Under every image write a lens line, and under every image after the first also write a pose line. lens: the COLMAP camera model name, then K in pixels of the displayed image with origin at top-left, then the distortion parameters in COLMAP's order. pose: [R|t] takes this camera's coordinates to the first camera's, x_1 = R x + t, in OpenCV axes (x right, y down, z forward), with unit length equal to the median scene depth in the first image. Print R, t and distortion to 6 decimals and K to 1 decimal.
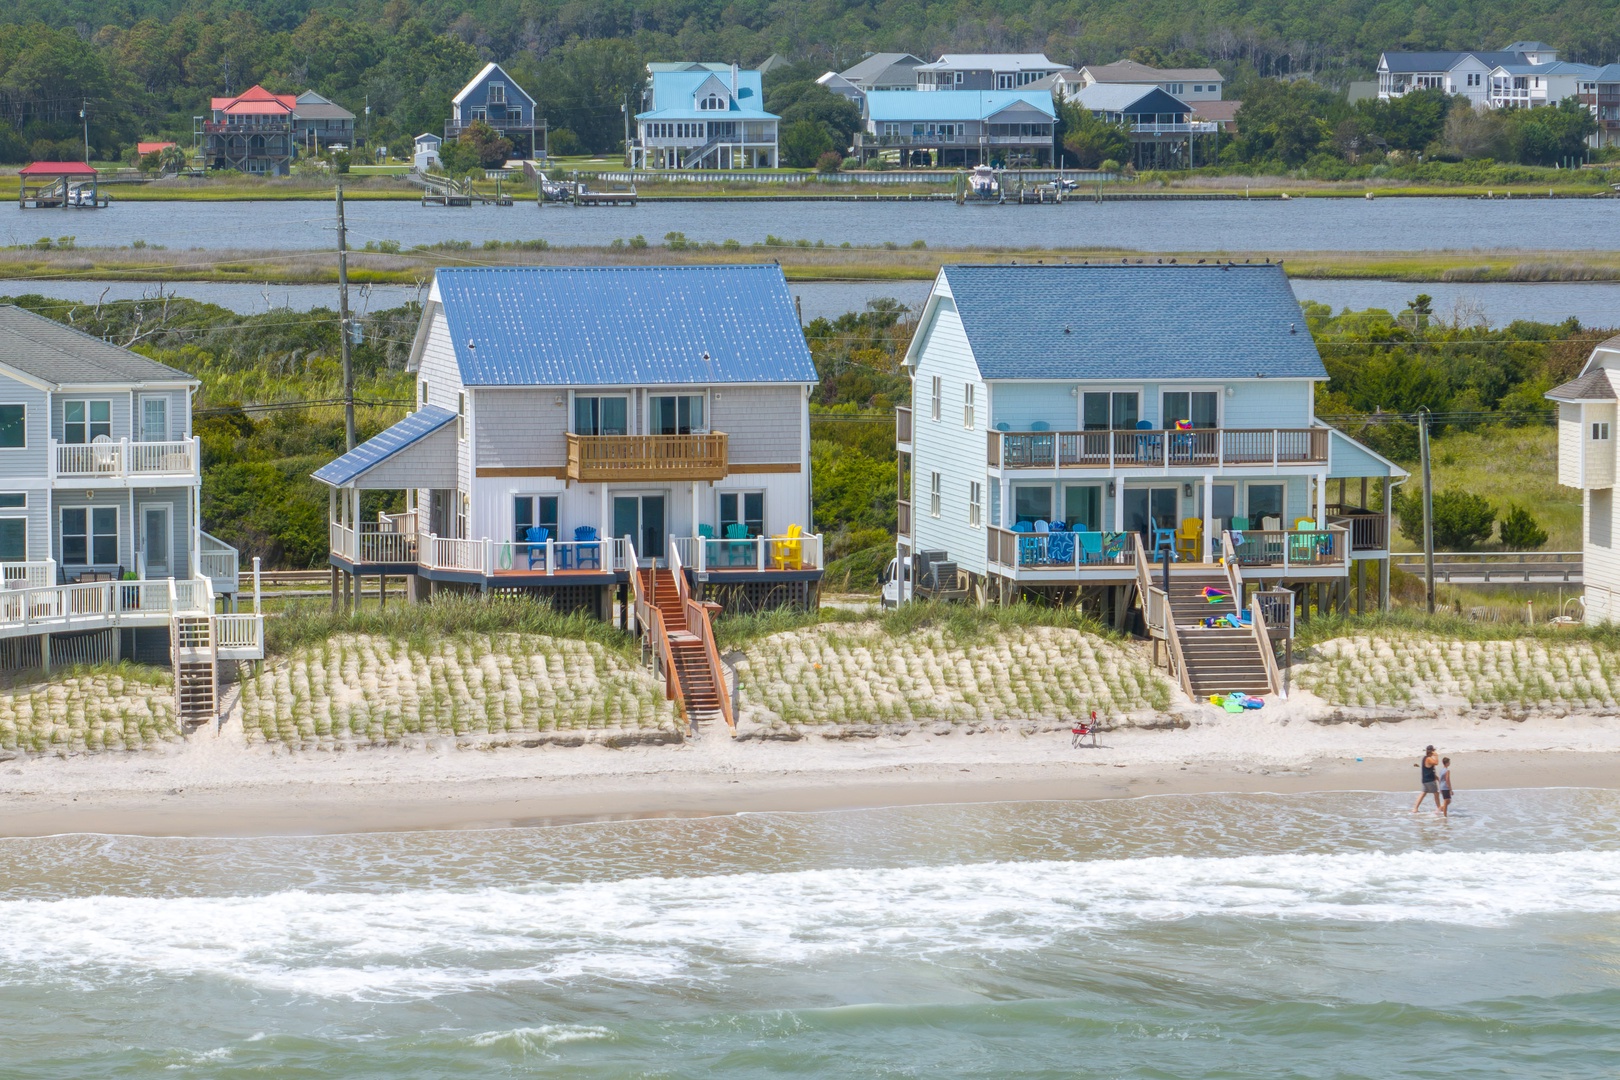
lens RADIAL K [[7883.3, 0, 810.0], [0, 7883.3, 540.0], [0, 0, 1]] dist [0.050543, 4.421992]
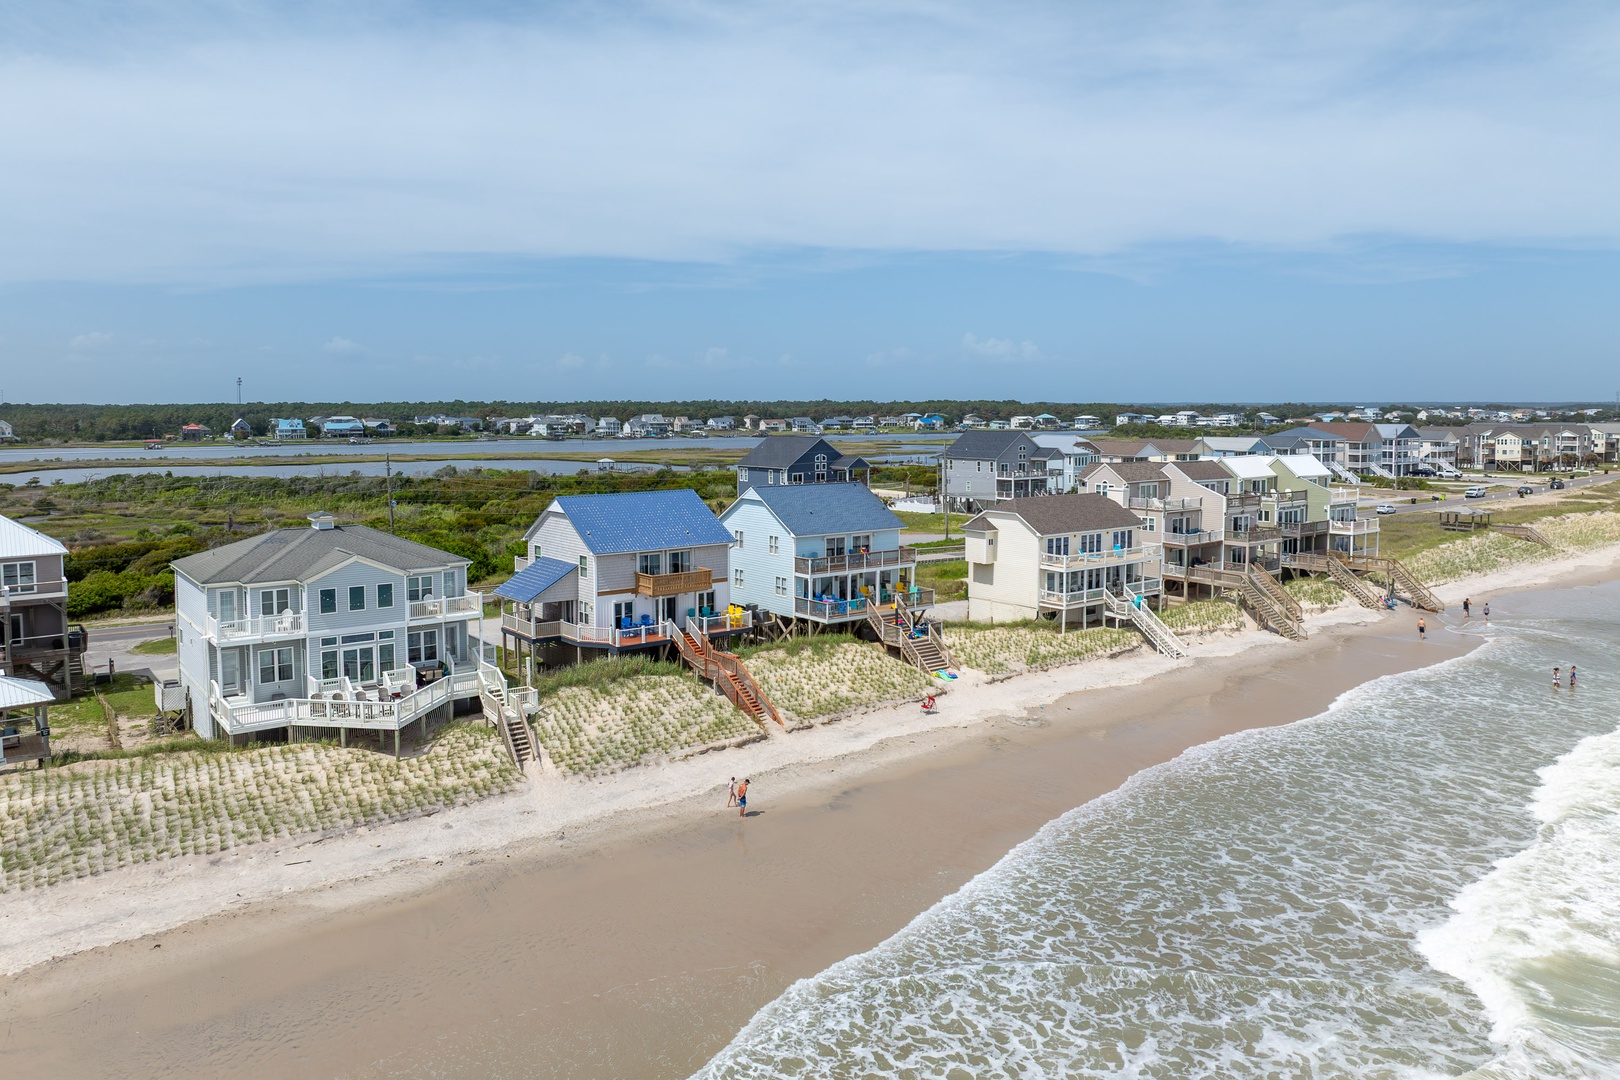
lens RADIAL K [[1143.7, 0, 812.4], [0, 1143.7, 471.1], [0, 0, 1]] dist [-0.033514, -0.009993]
pose [[0.899251, -0.026023, 0.436657, -0.126061], [0.032097, 0.999463, -0.006534, -0.038521], [-0.436253, 0.019891, 0.899604, 0.707479]]
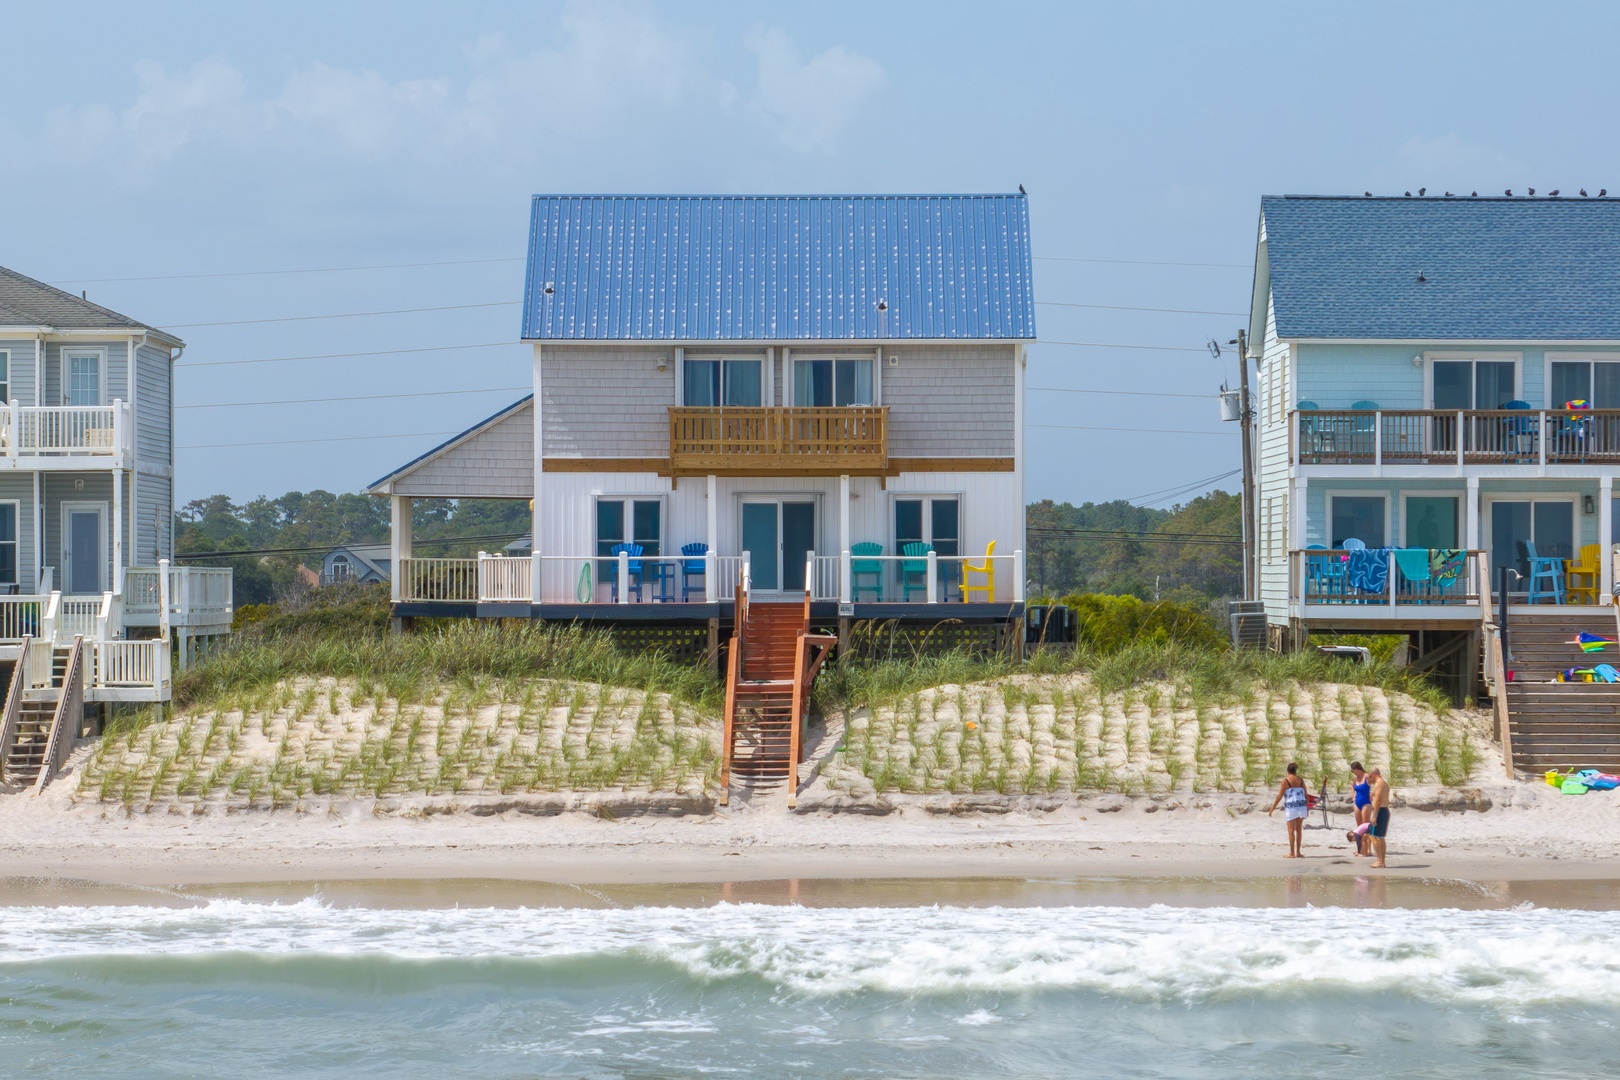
lens RADIAL K [[7883.3, 0, 810.0], [0, 7883.3, 540.0], [0, 0, 1]] dist [0.050543, 4.421992]
pose [[0.979333, -0.000530, -0.202252, 0.125053], [-0.014747, 0.997148, -0.074020, 0.050543], [0.201715, 0.075473, 0.976532, 0.324549]]
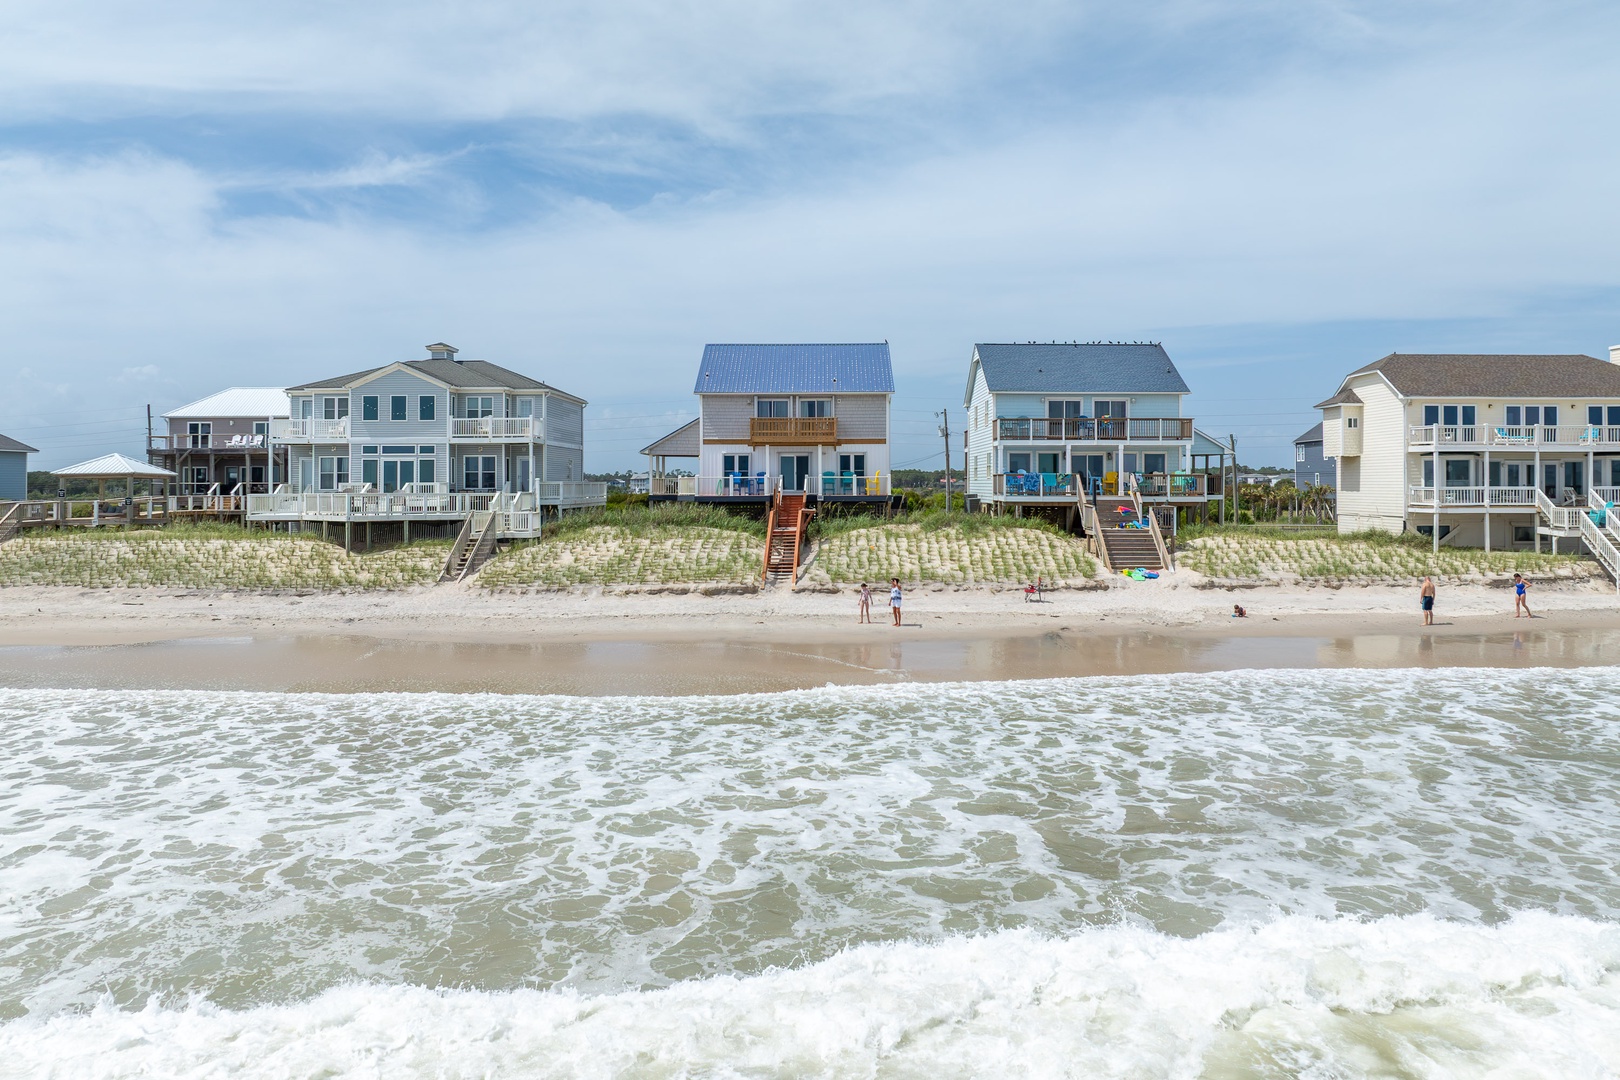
lens RADIAL K [[1143.7, 0, 812.4], [0, 1143.7, 471.1], [0, 0, 1]] dist [-0.033514, -0.009993]
pose [[0.976729, -0.003488, -0.214451, 0.039082], [-0.014037, 0.996685, -0.080141, 0.019160], [0.214019, 0.081286, 0.973441, 0.762616]]
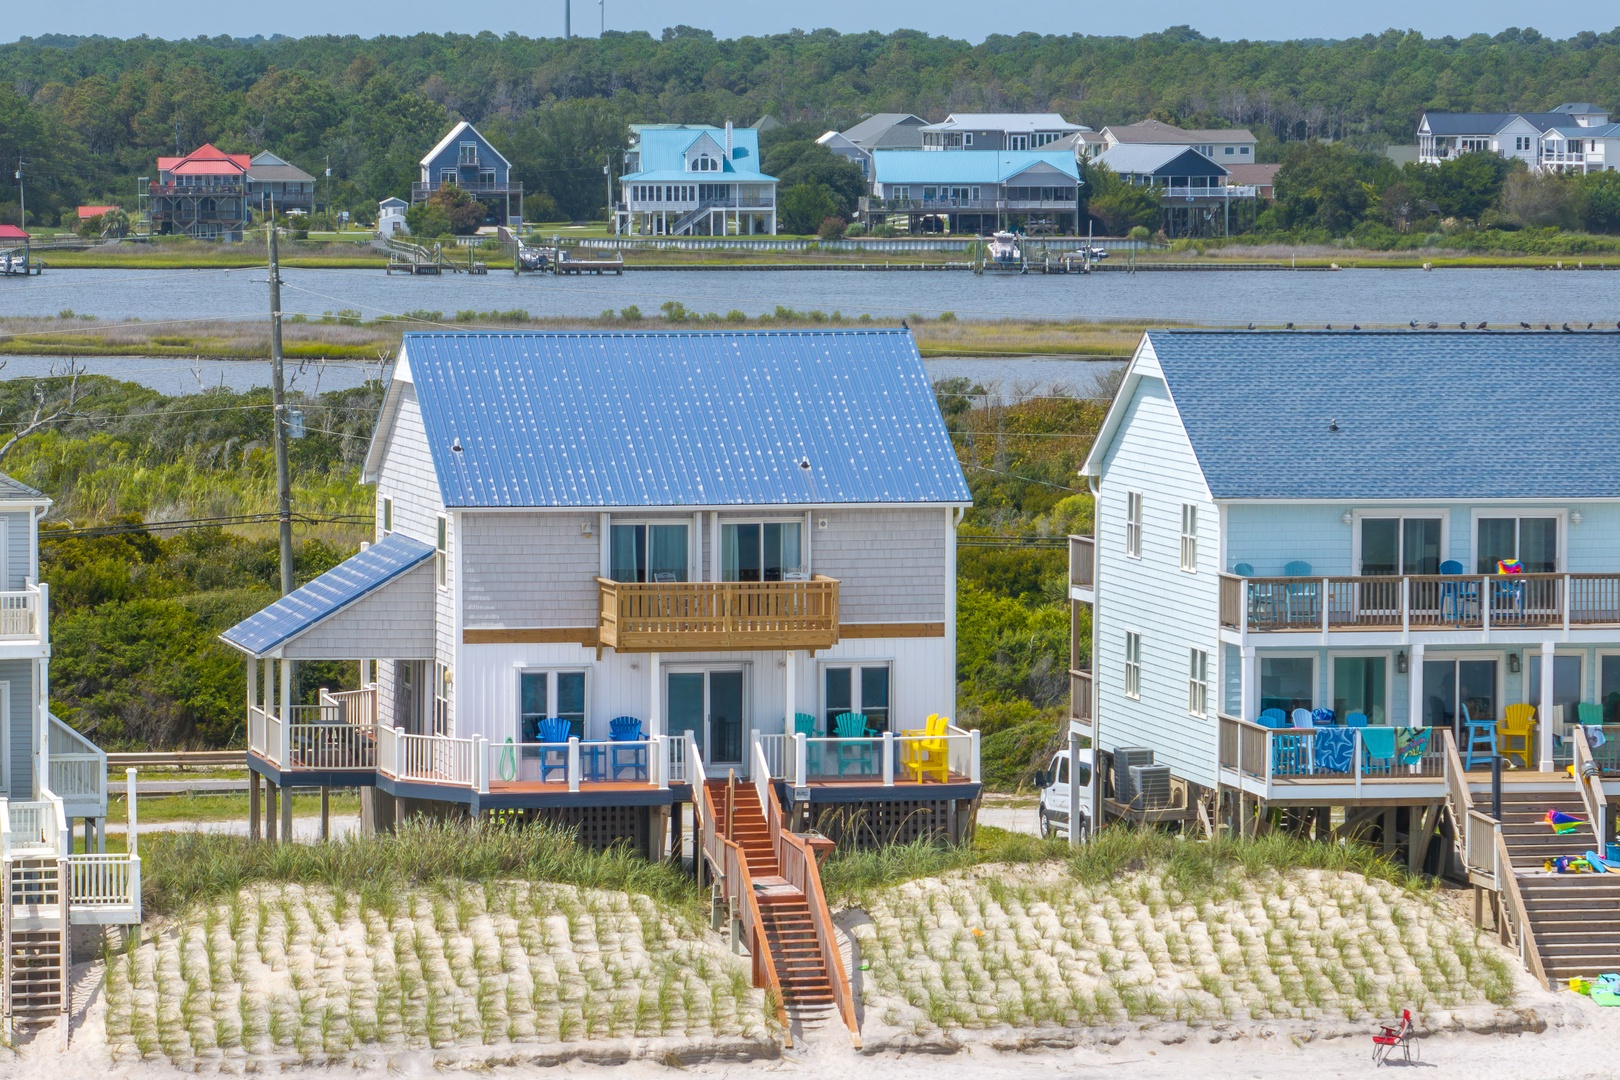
lens RADIAL K [[7883.3, 0, 810.0], [0, 7883.3, 540.0], [0, 0, 1]] dist [0.050543, 4.421992]
pose [[0.999987, 0.002596, 0.004444, -0.016104], [-0.002551, 0.999947, -0.009954, -0.010328], [-0.004469, 0.009943, 0.999941, 0.333980]]
